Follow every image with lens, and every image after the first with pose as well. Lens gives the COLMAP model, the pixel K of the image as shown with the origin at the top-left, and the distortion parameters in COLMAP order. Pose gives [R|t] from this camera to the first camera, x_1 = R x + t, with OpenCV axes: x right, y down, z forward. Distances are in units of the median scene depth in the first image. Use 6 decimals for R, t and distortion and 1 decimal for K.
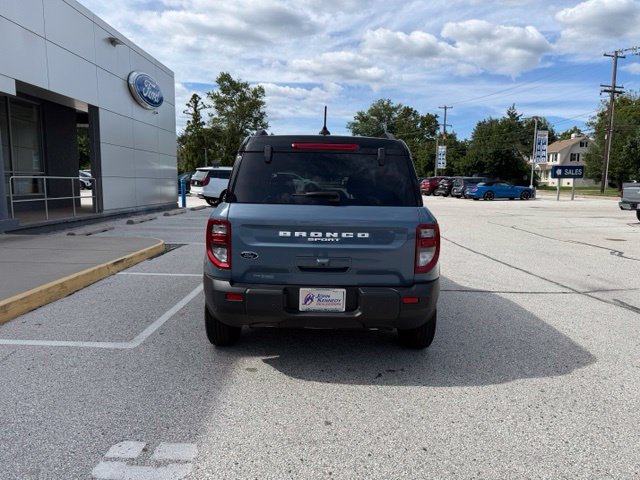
lens RADIAL K [[446.7, 0, 318.7], [0, 446.7, 238.5], [0, 0, 1]] dist [0.056854, -0.069826]
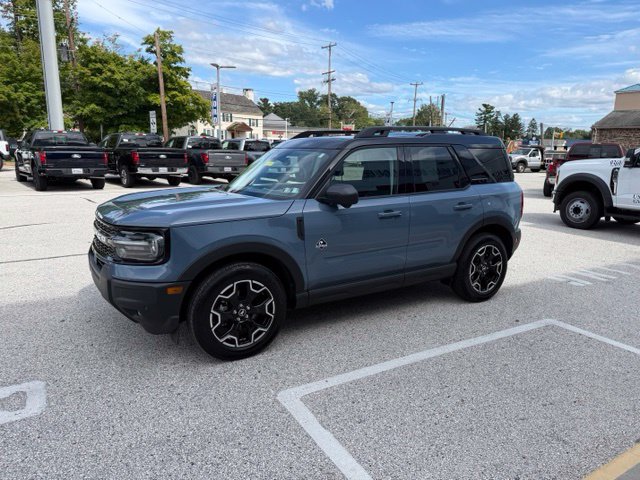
lens RADIAL K [[446.7, 0, 318.4], [0, 446.7, 239.1], [0, 0, 1]] dist [0.056854, -0.069826]
pose [[-0.521677, -0.189936, 0.831732, -0.641223], [0.078339, 0.960120, 0.268390, -0.194584], [-0.849539, 0.205171, -0.485993, 1.268289]]
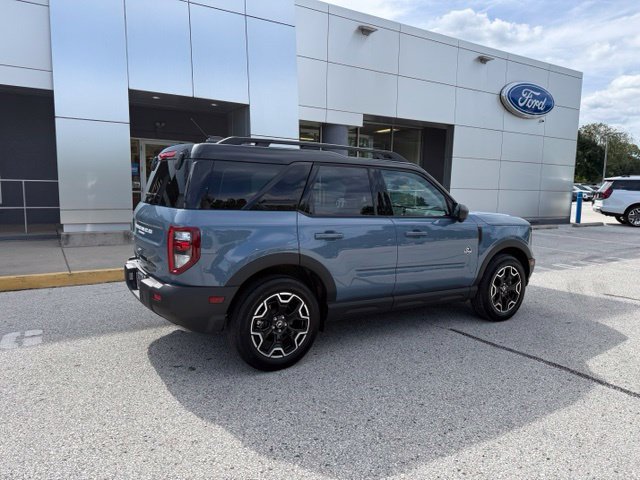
lens RADIAL K [[446.7, 0, 319.1], [0, 446.7, 239.5], [0, 0, 1]] dist [0.056854, -0.069826]
pose [[0.528902, 0.092737, -0.843601, 0.651714], [-0.116404, 0.992545, 0.036131, -0.039320], [0.840662, 0.079089, 0.535753, 0.376686]]
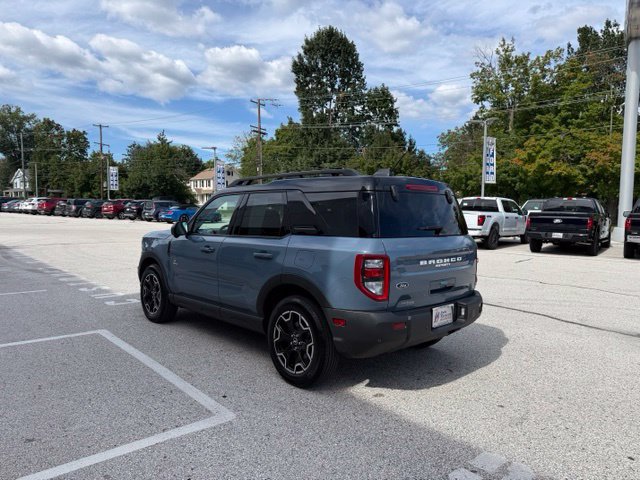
lens RADIAL K [[446.7, 0, 319.7], [0, 446.7, 242.1], [0, 0, 1]] dist [0.056854, -0.069826]
pose [[0.732025, -0.051483, 0.679330, -0.530259], [0.079263, 0.996805, -0.009869, -0.037353], [-0.676651, 0.061070, 0.733767, 0.166024]]
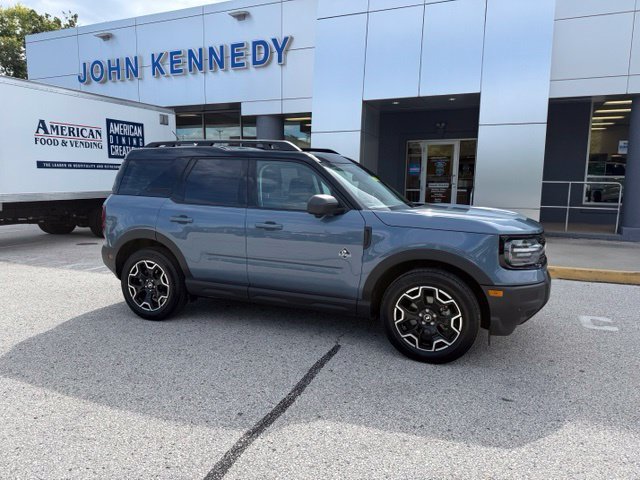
lens RADIAL K [[446.7, 0, 321.4], [0, 446.7, 242.6], [0, 0, 1]] dist [0.056854, -0.069826]
pose [[-0.383016, 0.104686, -0.917791, 0.720448], [-0.127780, 0.978002, 0.164879, -0.132841], [0.914861, 0.180427, -0.361214, 1.167350]]
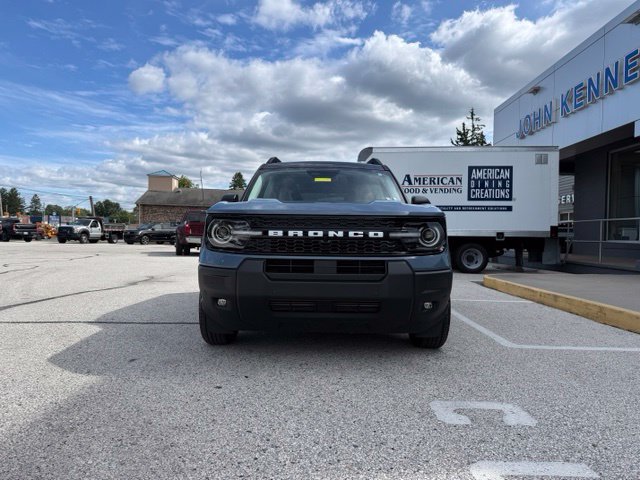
lens RADIAL K [[446.7, 0, 317.0], [0, 446.7, 242.4], [0, 0, 1]] dist [0.056854, -0.069826]
pose [[-0.999264, -0.034800, 0.016163, 0.001902], [-0.032324, 0.990444, 0.134070, -0.121229], [-0.020674, 0.133449, -0.990840, 1.691148]]
